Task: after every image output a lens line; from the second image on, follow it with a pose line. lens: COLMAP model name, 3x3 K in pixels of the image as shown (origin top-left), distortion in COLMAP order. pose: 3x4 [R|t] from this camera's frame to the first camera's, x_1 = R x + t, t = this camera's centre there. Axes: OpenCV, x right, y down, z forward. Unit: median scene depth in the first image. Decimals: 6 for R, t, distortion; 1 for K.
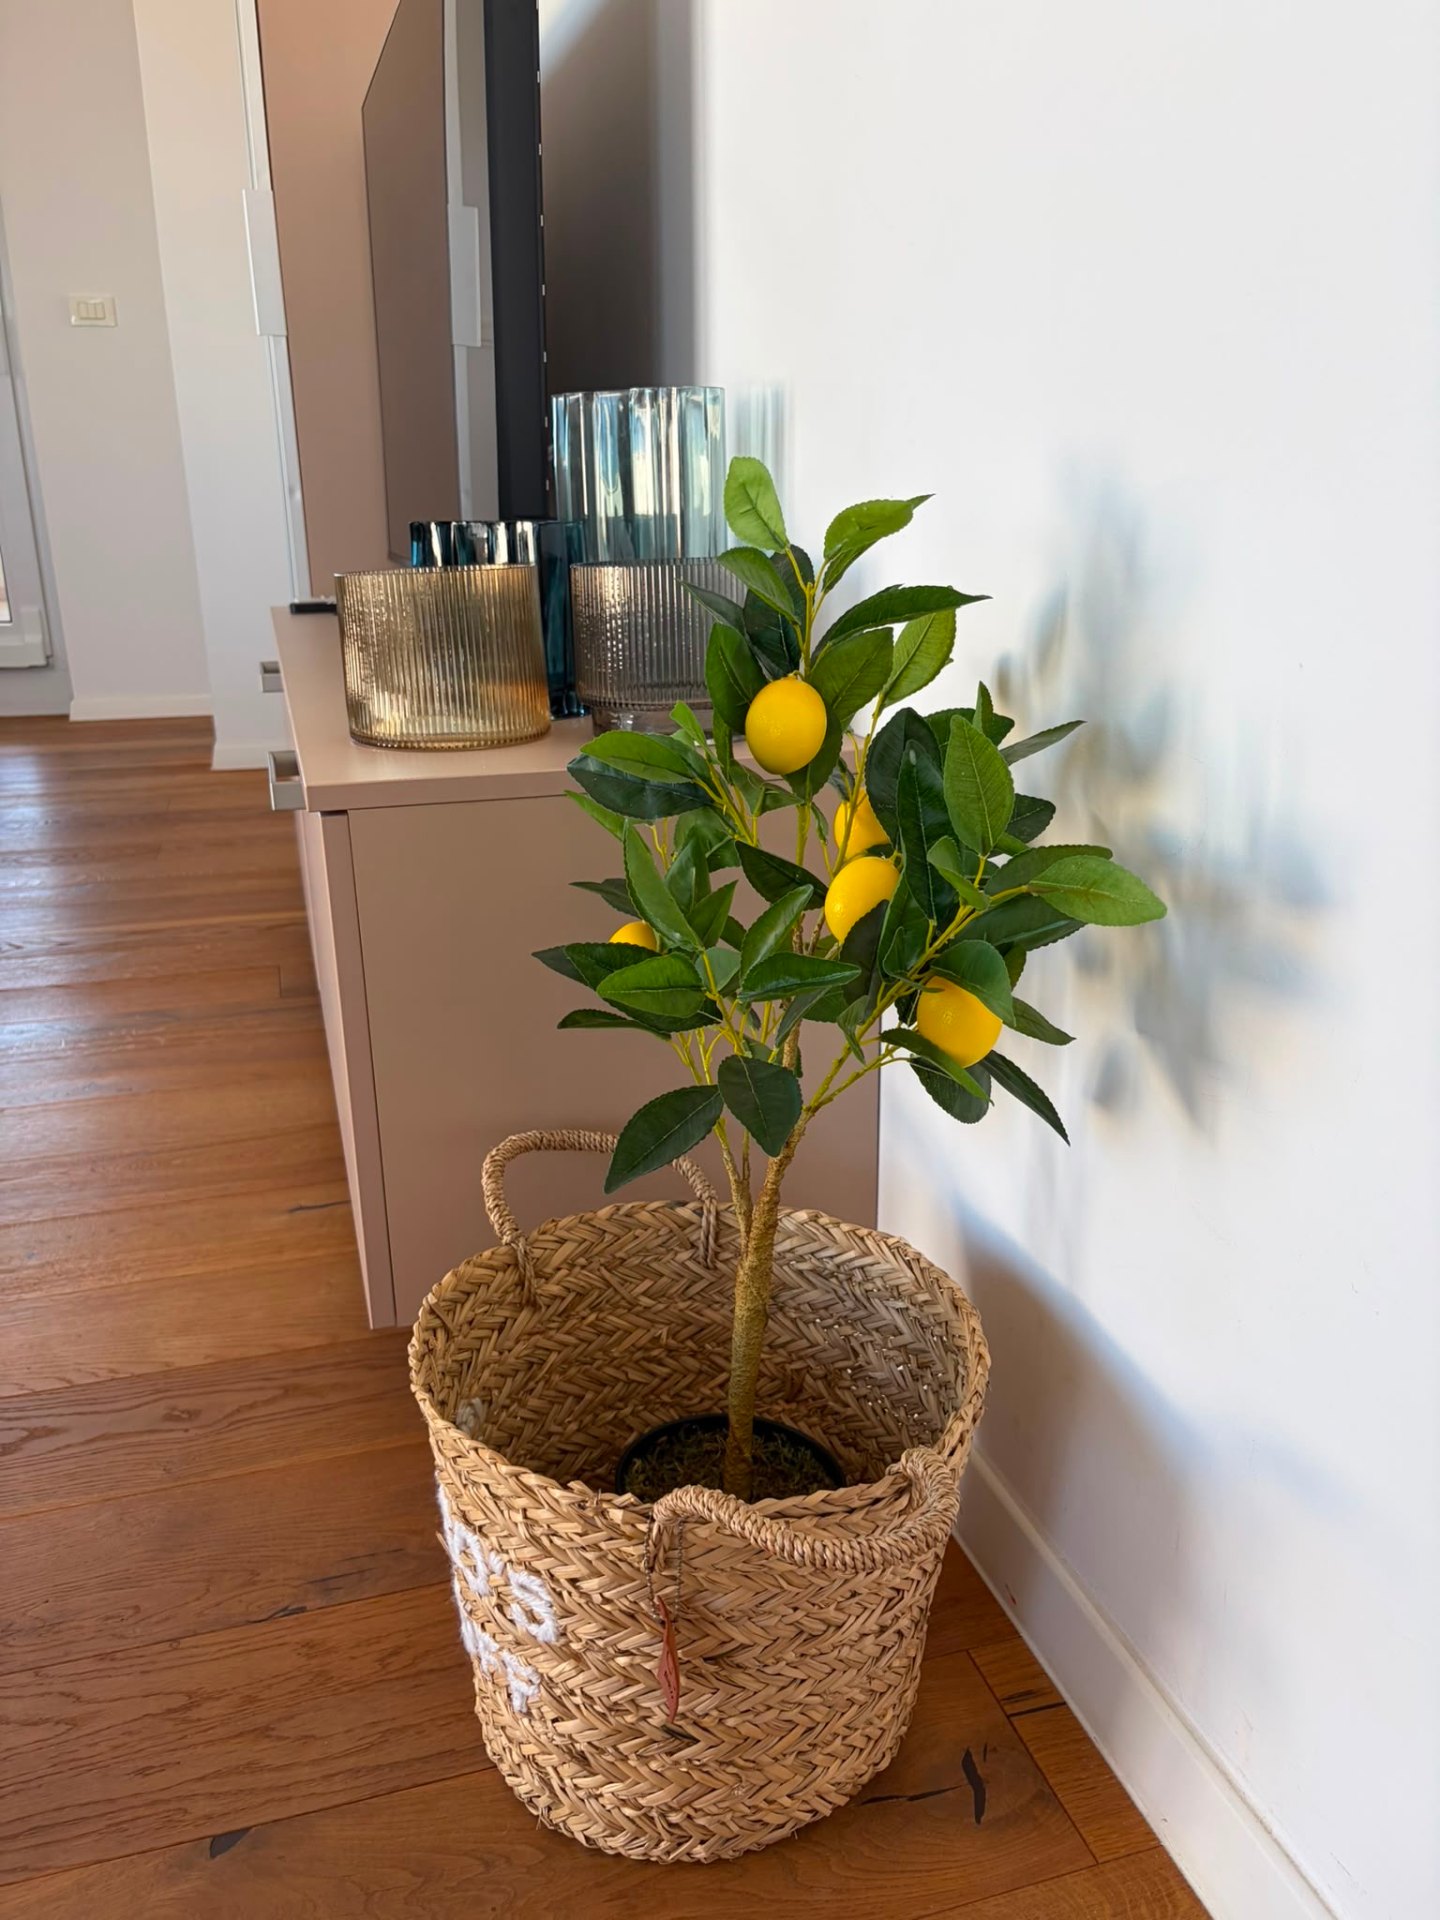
lens RADIAL K [[1494.9, 0, 718.6], [0, 1494.9, 981.9], [0, 0, 1]] dist [-0.001288, -0.006407]
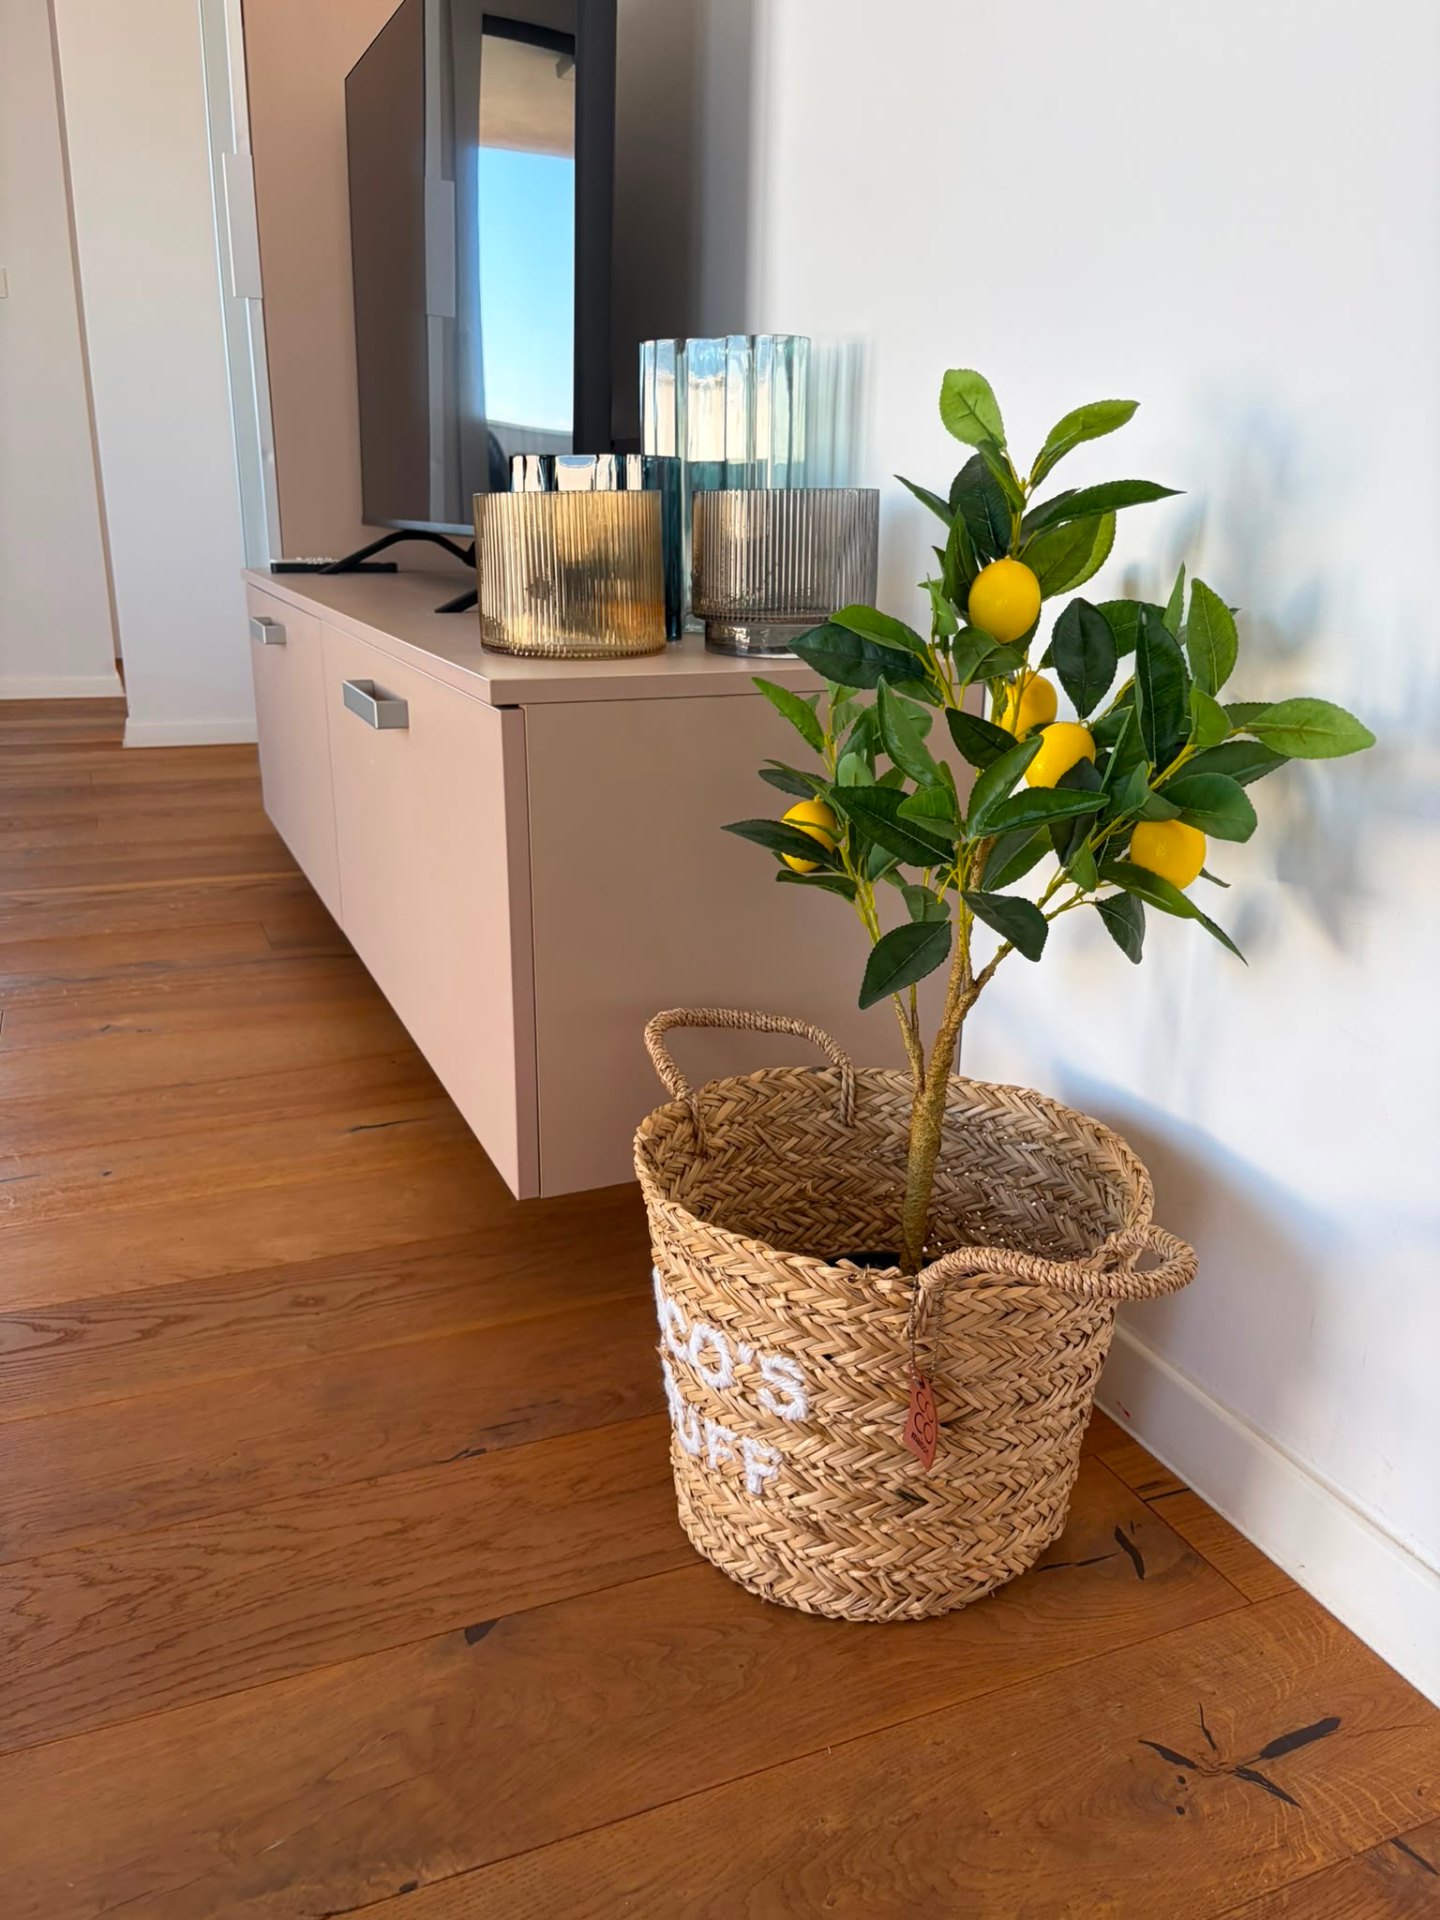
lens RADIAL K [[1489.3, 0, 712.0], [0, 1489.3, 984.4], [0, 0, 1]] dist [0.031449, -0.138303]
pose [[0.994862, -0.011413, 0.100598, -0.230210], [0.011711, 0.999929, -0.002371, 0.094412], [-0.100564, 0.003536, 0.994924, -0.088450]]
